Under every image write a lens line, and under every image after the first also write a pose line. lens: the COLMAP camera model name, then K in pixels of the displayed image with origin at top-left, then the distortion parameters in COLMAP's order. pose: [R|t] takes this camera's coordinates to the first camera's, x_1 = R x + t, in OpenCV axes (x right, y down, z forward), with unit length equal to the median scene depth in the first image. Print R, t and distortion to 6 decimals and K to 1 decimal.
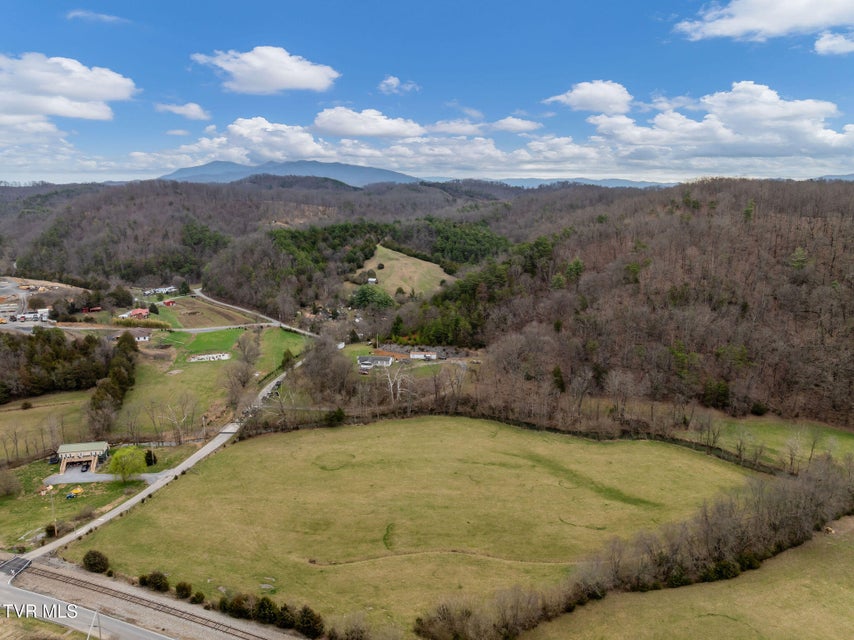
lens RADIAL K [[602.5, 0, 431.7], [0, 602.5, 318.5], [0, 0, 1]] dist [-0.041752, 0.007496]
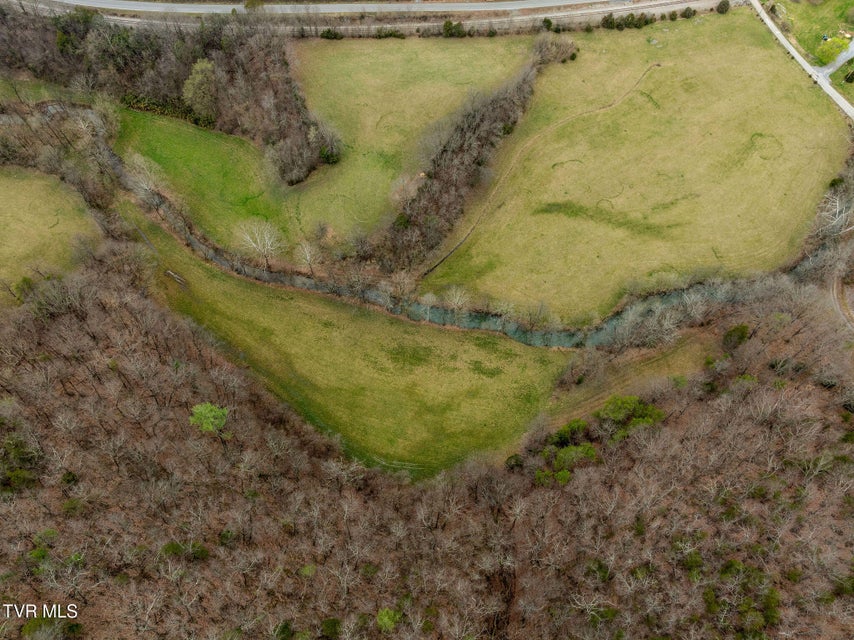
lens RADIAL K [[602.5, 0, 431.7], [0, 602.5, 318.5], [0, 0, 1]] dist [-0.041752, 0.007496]
pose [[-0.810616, 0.518908, -0.271359, 0.778949], [-0.135875, 0.284079, 0.949125, -0.618906], [0.569596, 0.806247, -0.159772, 0.956663]]
